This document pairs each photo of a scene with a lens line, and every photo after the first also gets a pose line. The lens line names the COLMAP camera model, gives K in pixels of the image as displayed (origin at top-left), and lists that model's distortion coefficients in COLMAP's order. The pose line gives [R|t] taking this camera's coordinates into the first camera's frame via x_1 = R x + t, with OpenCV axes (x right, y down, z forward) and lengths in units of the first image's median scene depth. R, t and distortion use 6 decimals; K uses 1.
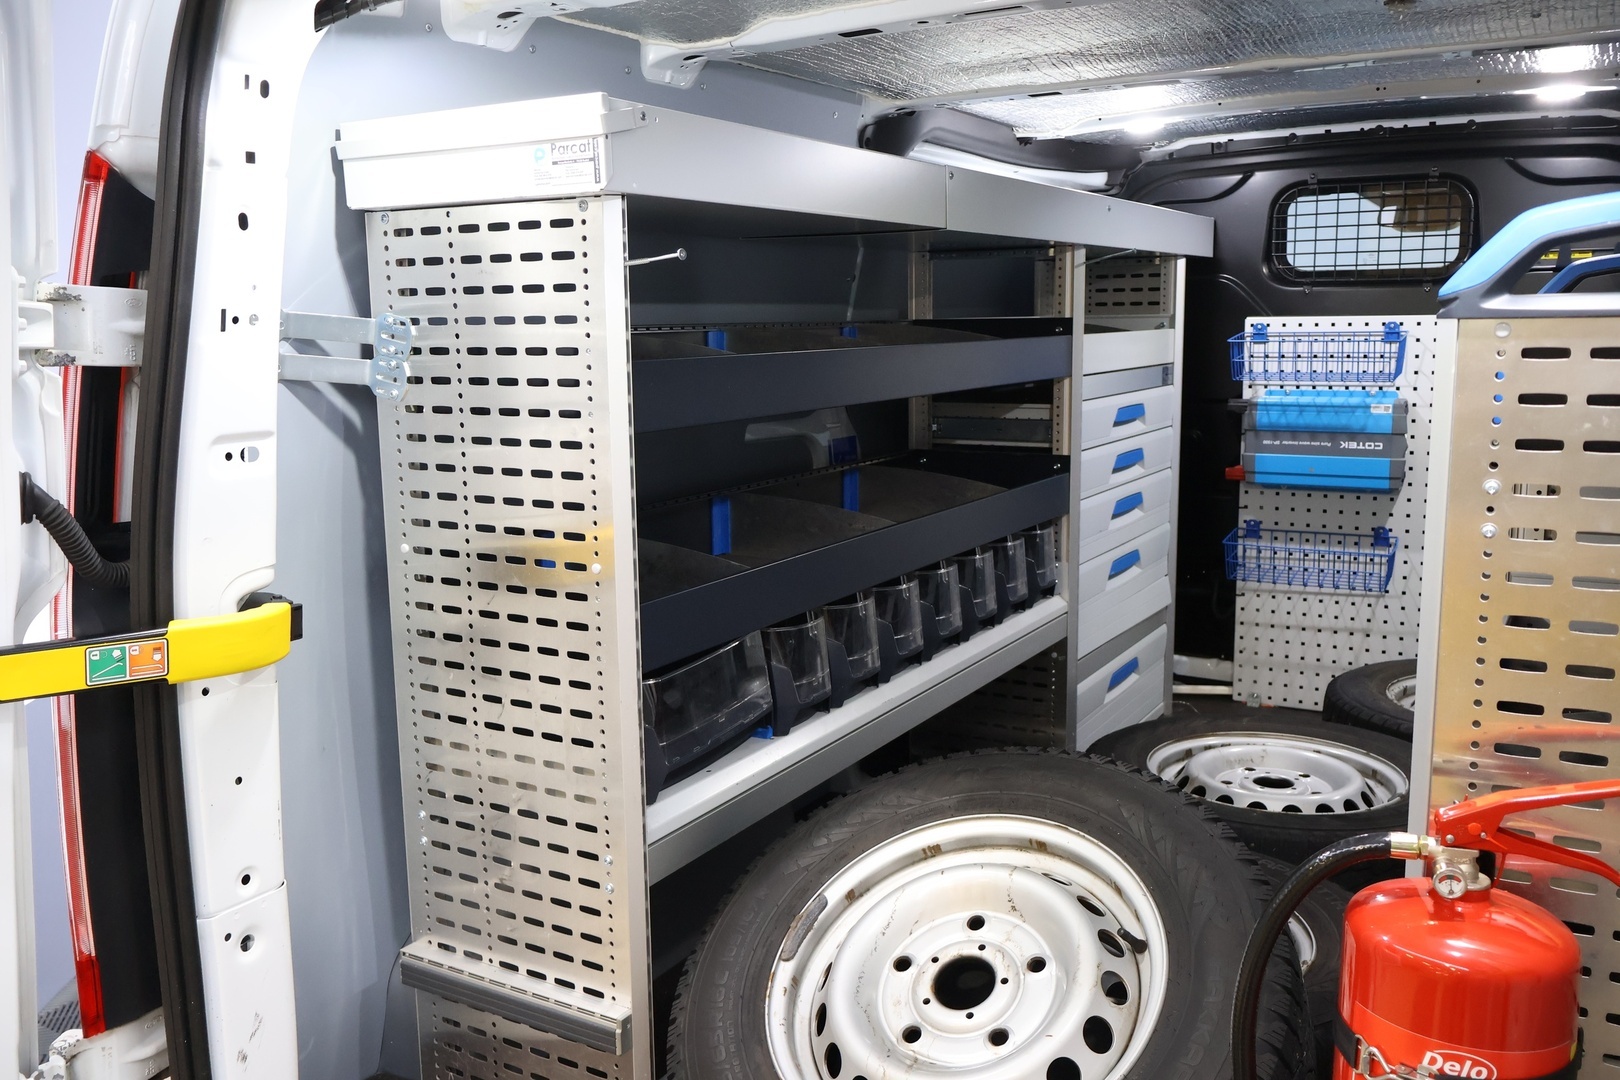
lens RADIAL K [[1353.0, 0, 810.0], [0, 1353.0, 540.0], [0, 0, 1]] dist [0.006078, 0.006620]
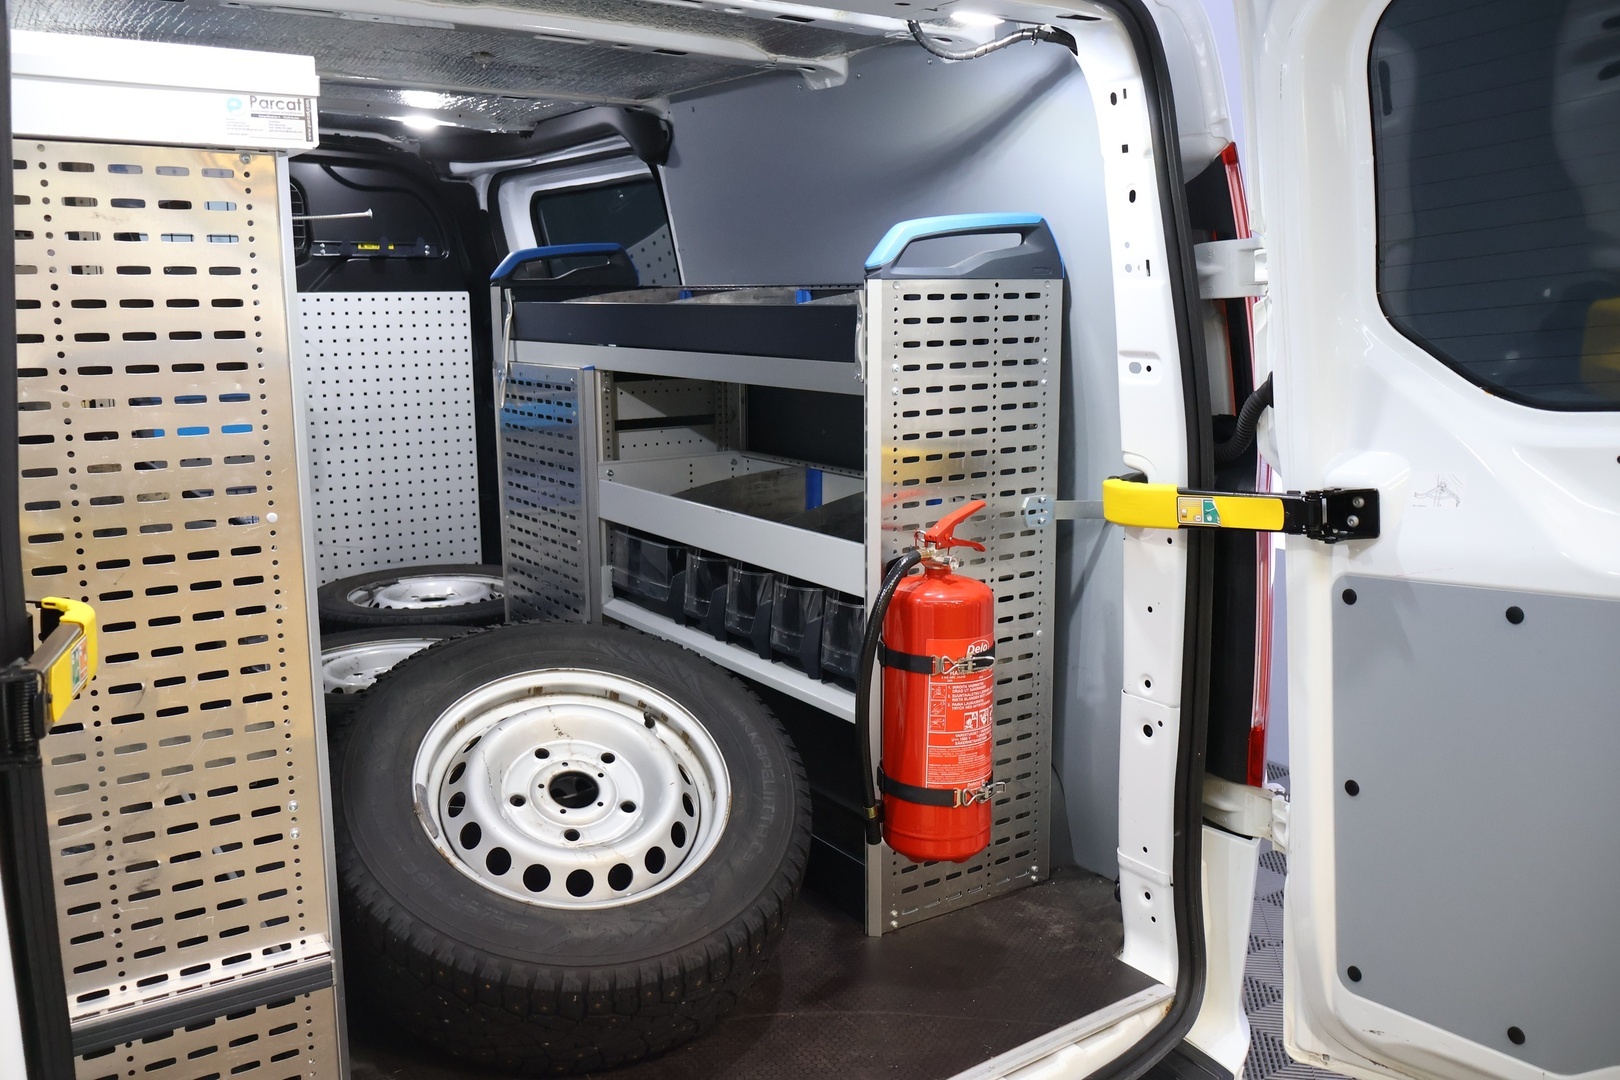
lens RADIAL K [[1376.7, 0, 810.0], [0, 1376.7, 540.0], [0, 0, 1]] dist [-0.001027, -0.000568]
pose [[0.427934, -0.148326, 0.891556, -0.947499], [0.147184, 0.984711, 0.093177, 0.000932], [-0.891745, 0.091349, 0.443222, 0.191777]]
